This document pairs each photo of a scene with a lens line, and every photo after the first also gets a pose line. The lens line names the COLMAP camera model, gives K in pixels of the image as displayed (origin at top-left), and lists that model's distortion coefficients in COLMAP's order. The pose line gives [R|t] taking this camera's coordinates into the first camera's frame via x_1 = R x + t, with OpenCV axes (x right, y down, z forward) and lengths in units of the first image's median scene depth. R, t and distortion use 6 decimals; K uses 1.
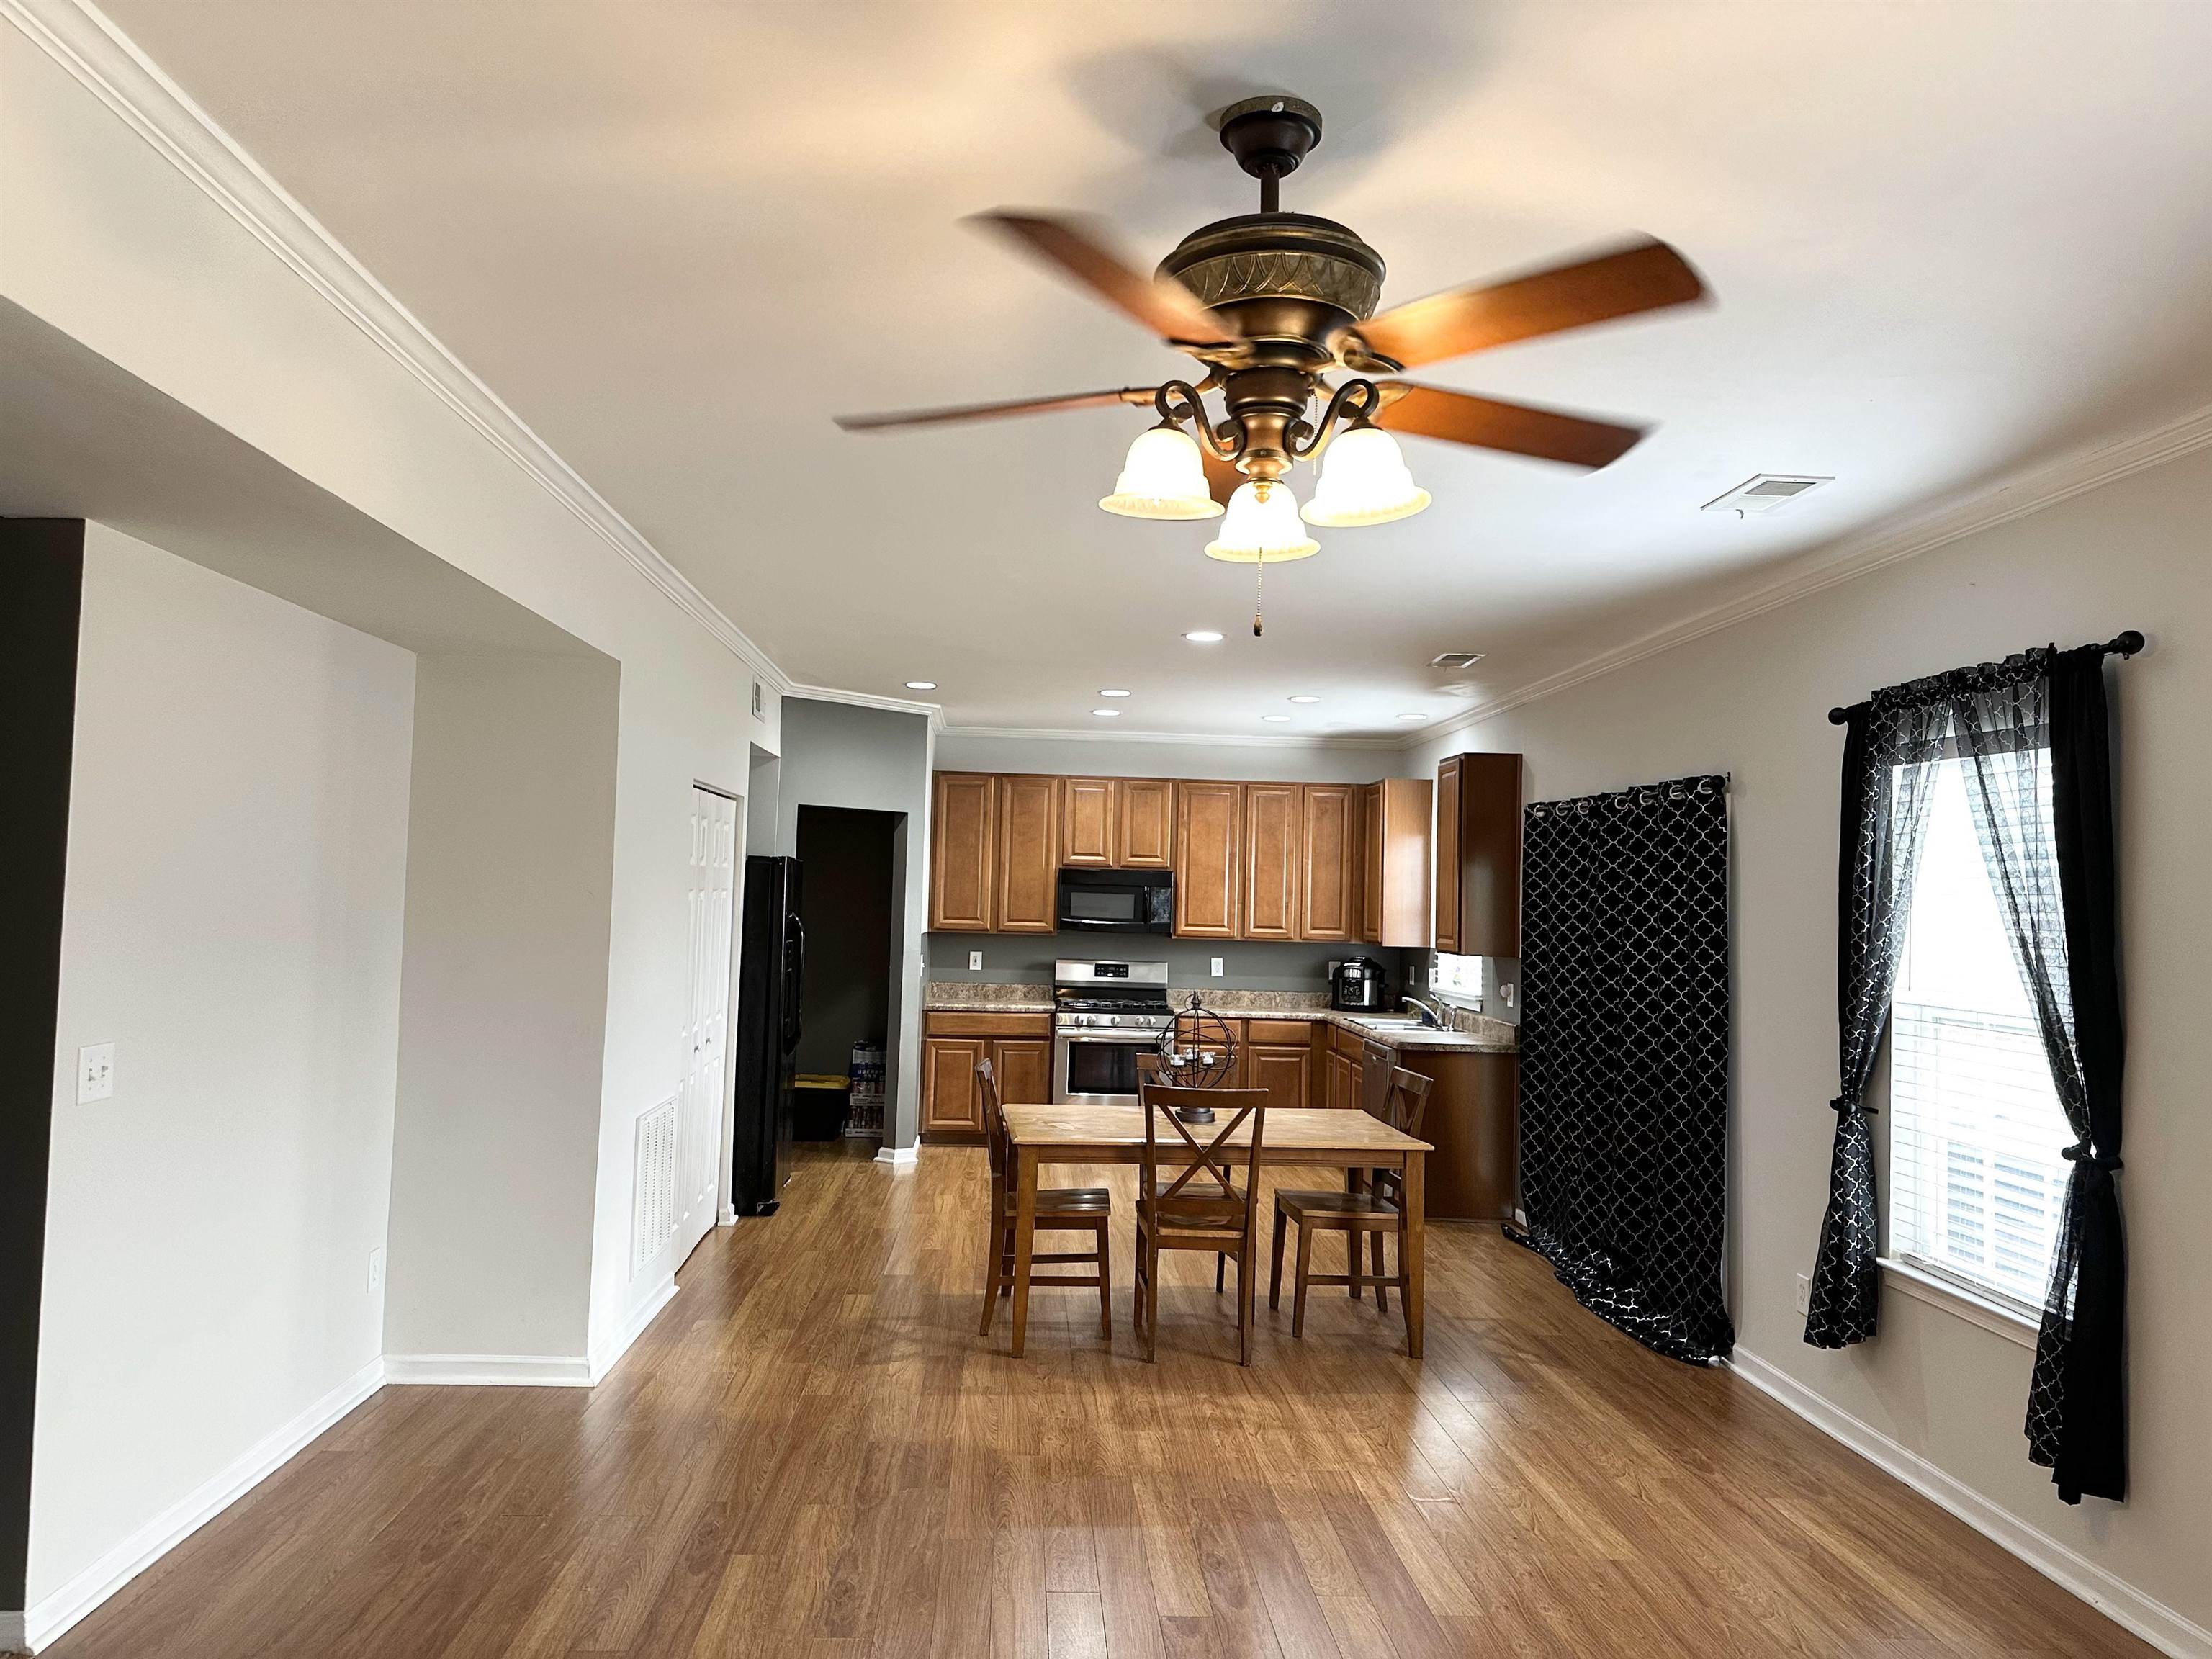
lens RADIAL K [[1556.3, 0, 1106.0], [0, 1556.3, 829.5], [0, 0, 1]] dist [0.089123, -0.101354]
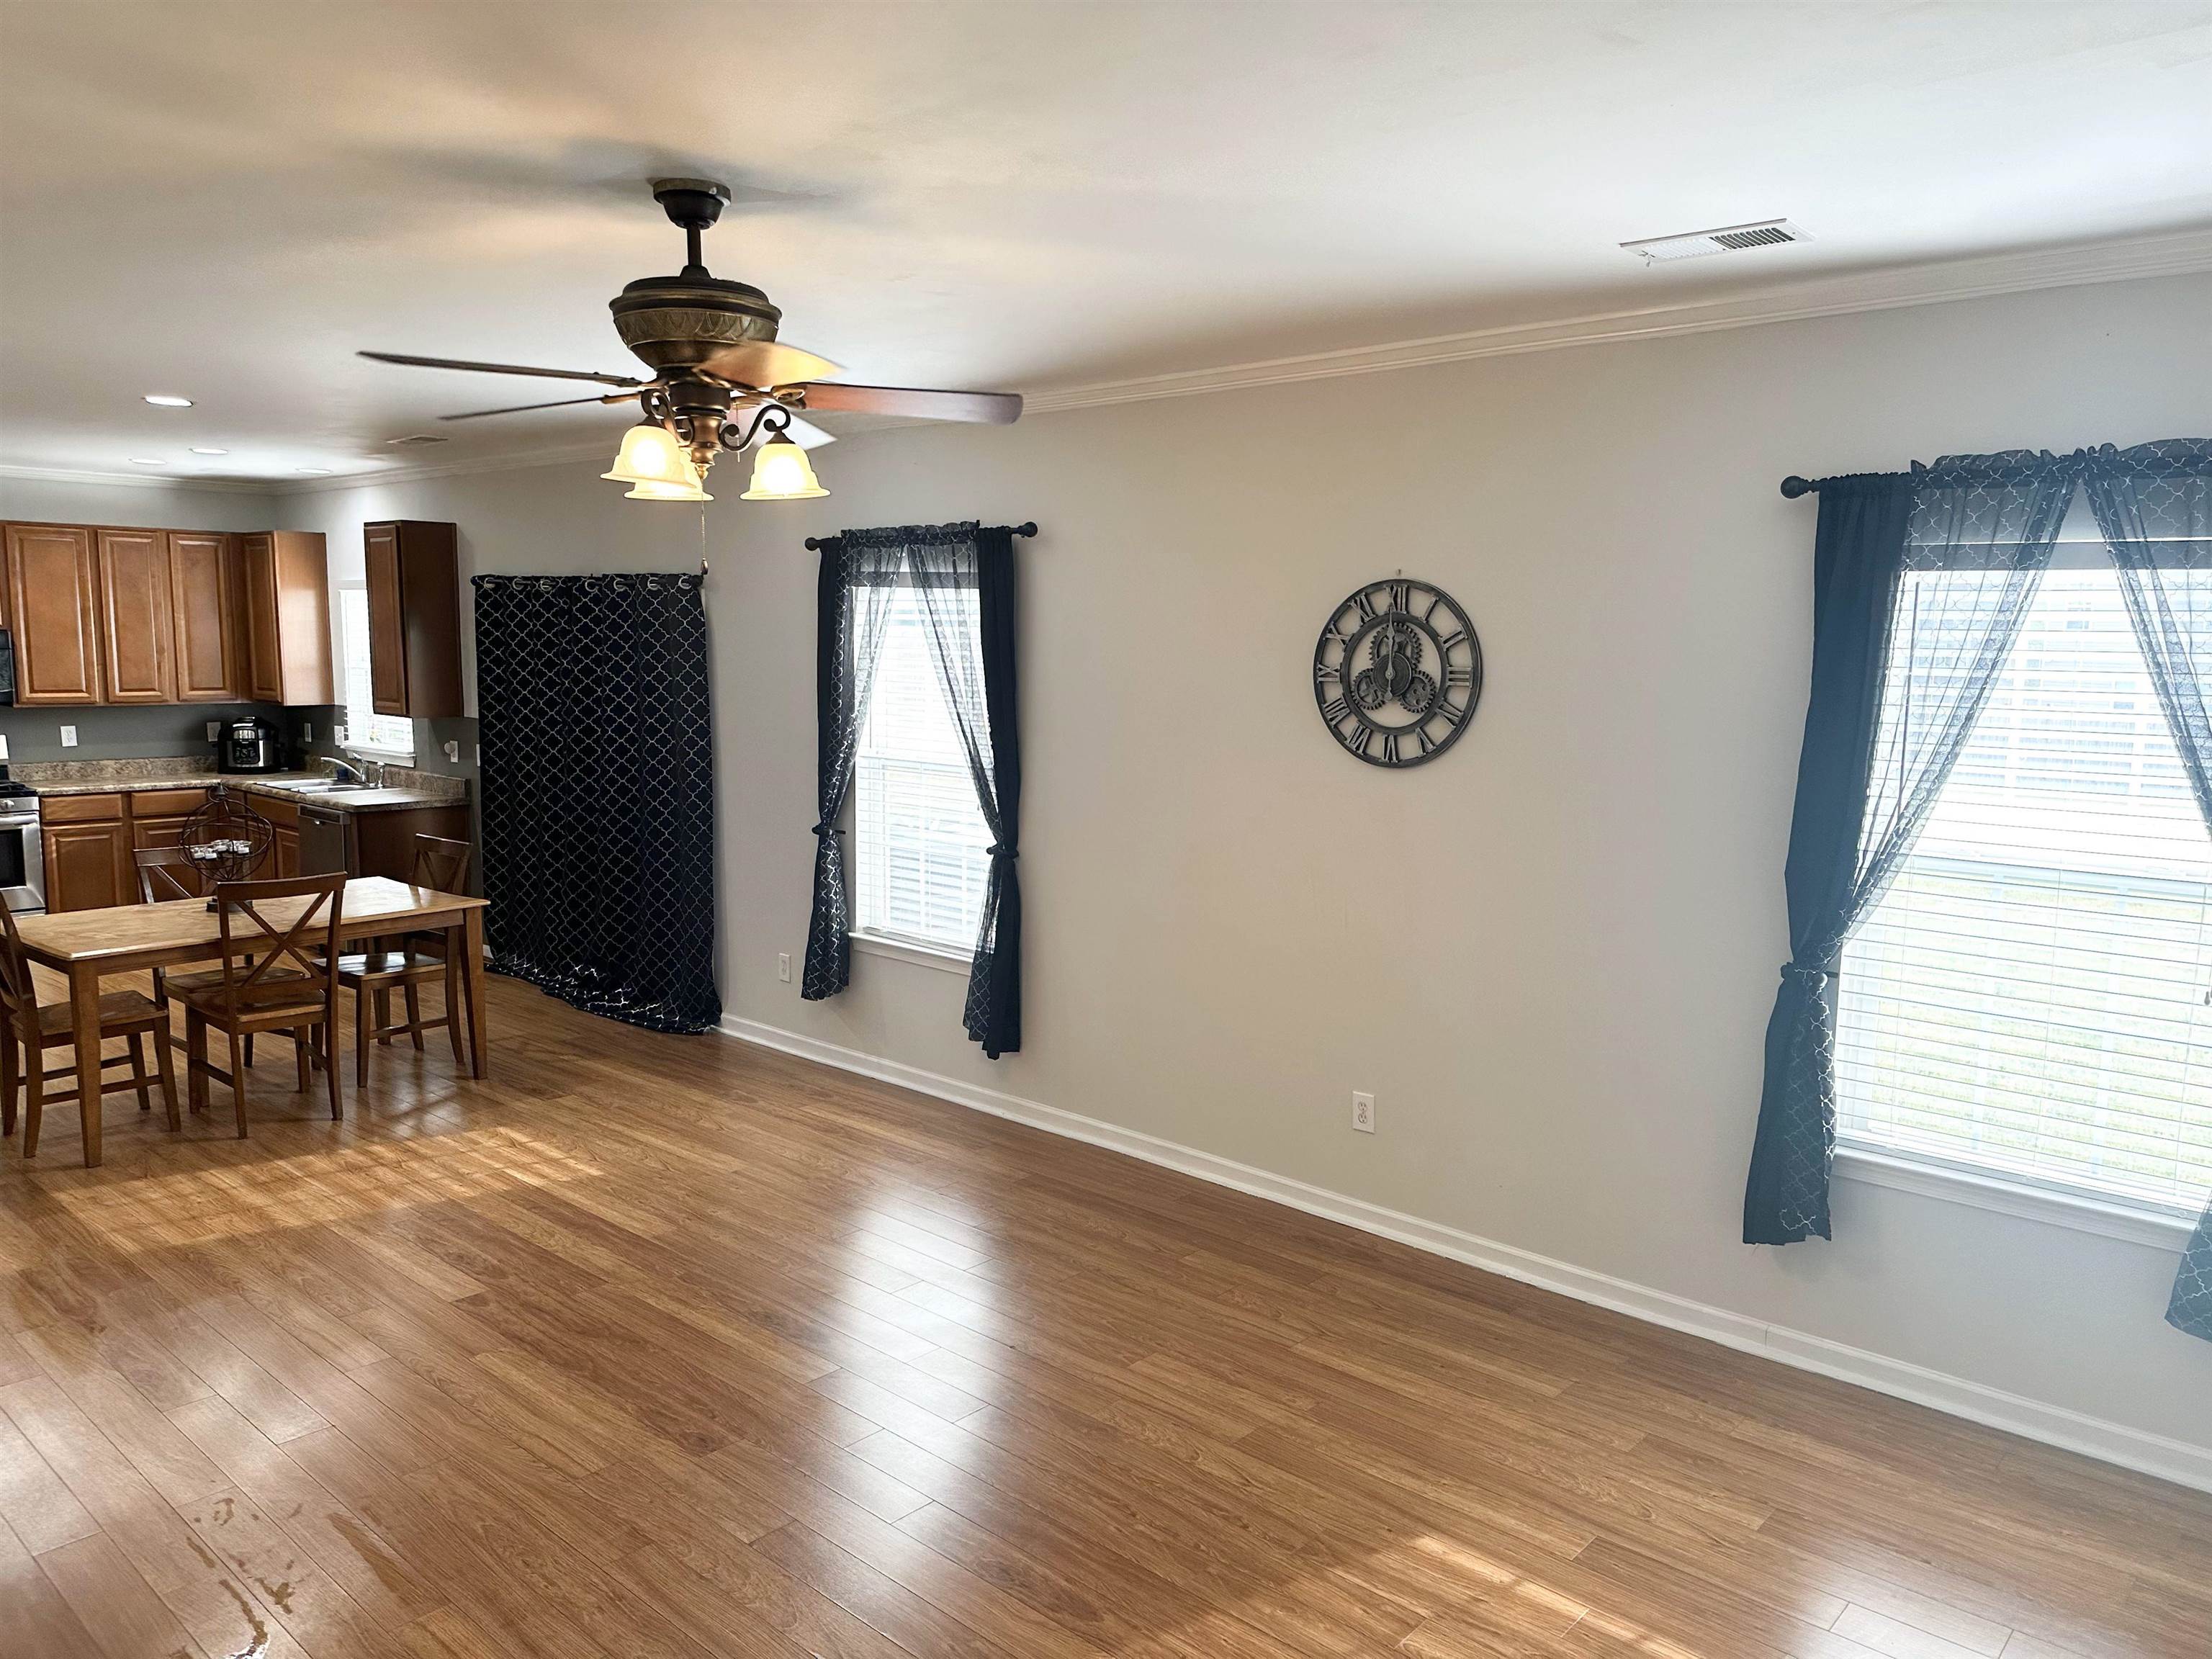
lens RADIAL K [[1560.3, 0, 1096.3], [0, 1560.3, 829.6], [0, 0, 1]] dist [0.163534, -0.237186]
pose [[0.712528, -0.107001, 0.693437, -0.294028], [-0.025150, 0.983773, 0.177644, -0.071773], [-0.701193, -0.144016, 0.698275, -0.124163]]
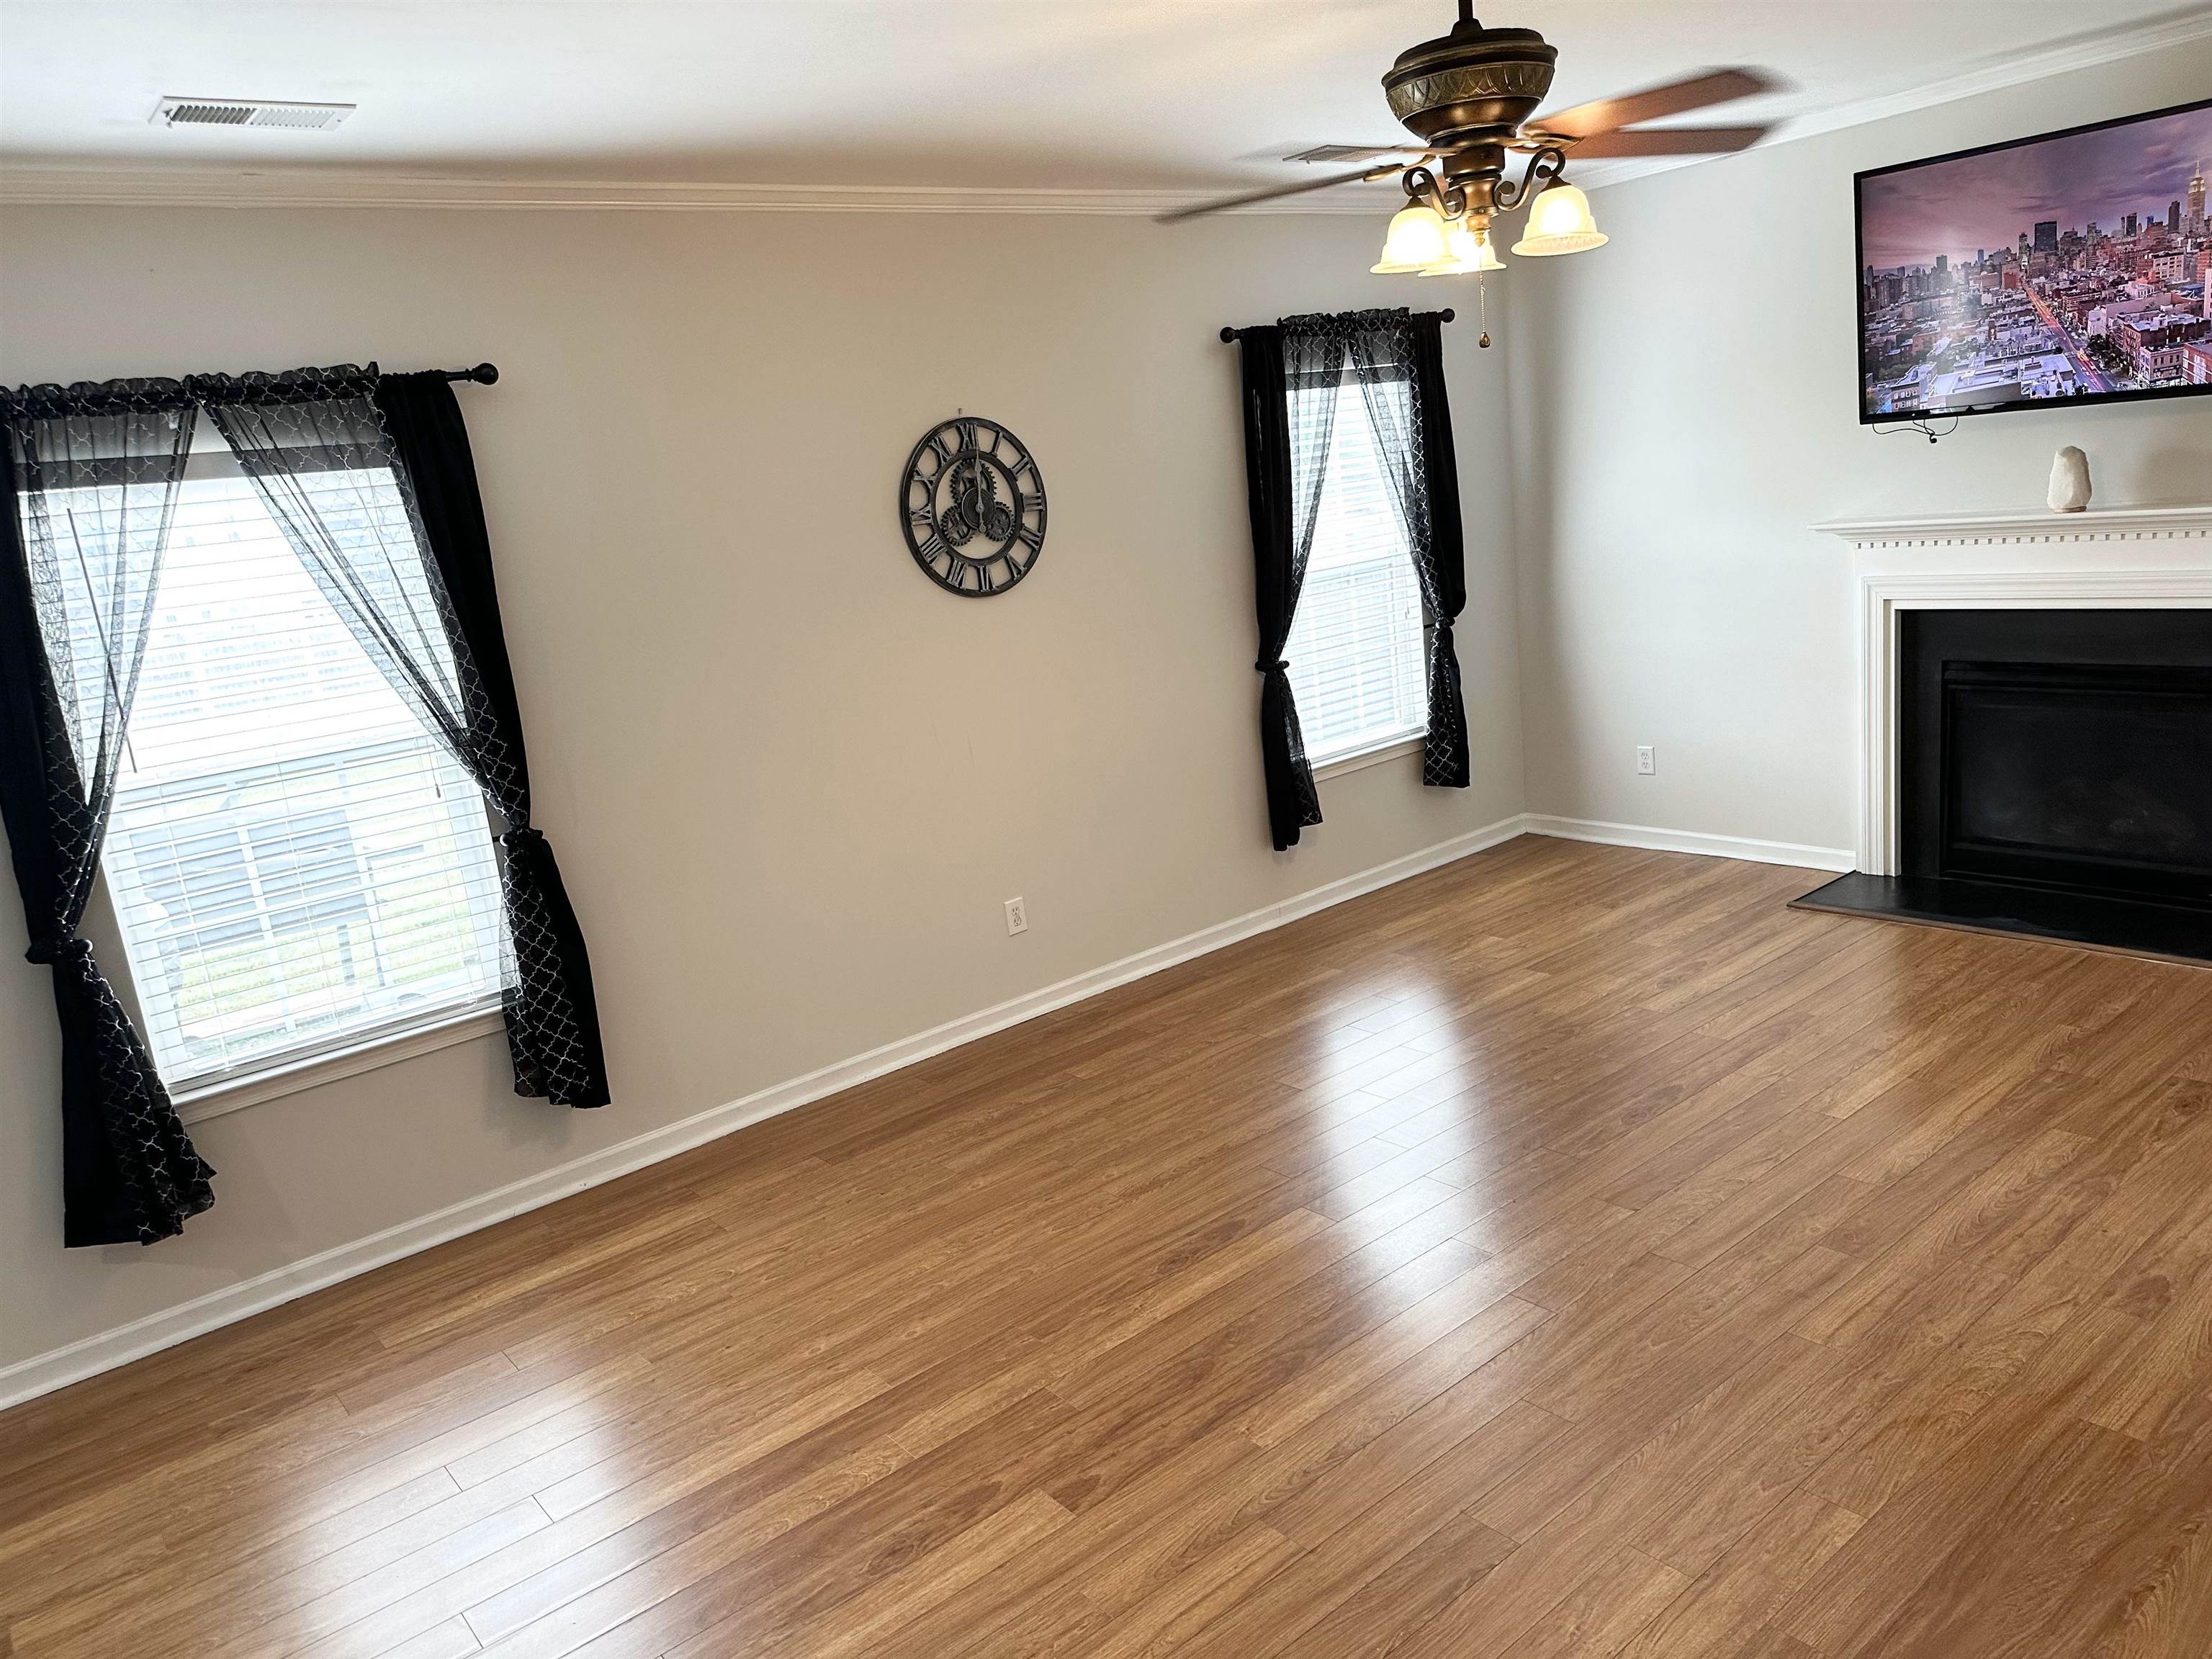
lens RADIAL K [[1560.3, 0, 1096.3], [0, 1560.3, 829.6], [0, 0, 1]] dist [0.163534, -0.237186]
pose [[-0.583072, -0.143625, 0.799624, -0.388704], [0.060346, 0.973874, 0.218926, -0.017472], [-0.810176, 0.175904, -0.559171, 0.934383]]
